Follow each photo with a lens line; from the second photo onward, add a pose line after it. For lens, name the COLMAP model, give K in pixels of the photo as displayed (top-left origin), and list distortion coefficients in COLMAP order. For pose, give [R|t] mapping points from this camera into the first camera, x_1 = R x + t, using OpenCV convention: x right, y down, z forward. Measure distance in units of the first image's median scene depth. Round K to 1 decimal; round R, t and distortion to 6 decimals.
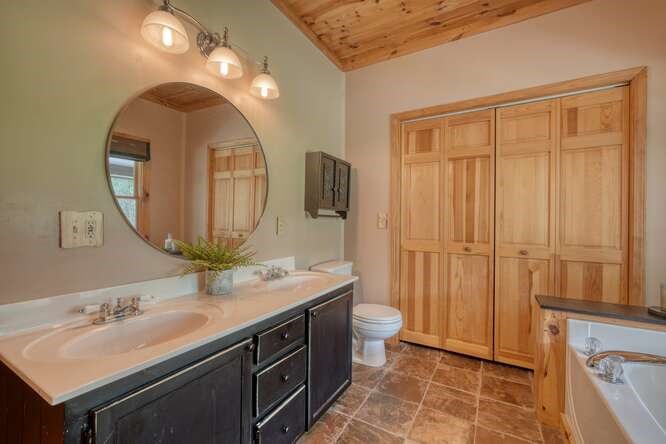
lens RADIAL K [[280.7, 0, 331.4], [0, 280.7, 221.8], [0, 0, 1]] dist [-0.003621, 0.000009]
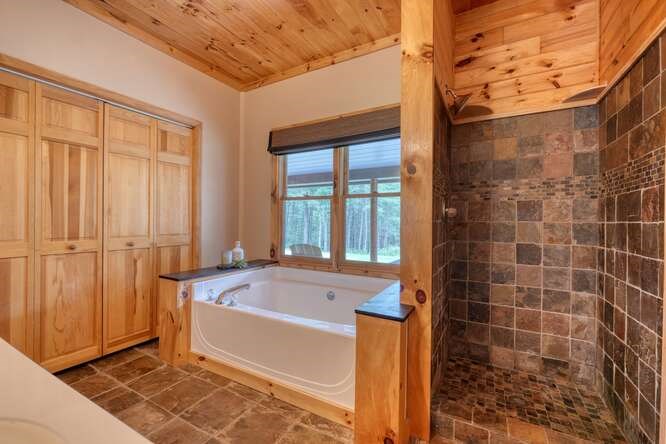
lens RADIAL K [[280.7, 0, 331.5], [0, 280.7, 220.2], [0, 0, 1]] dist [-0.003621, 0.000009]
pose [[-0.013549, -0.008432, 0.999873, -0.427923], [-0.005192, 0.999952, 0.008362, 0.000578], [-0.999895, -0.005078, -0.013592, 0.205696]]
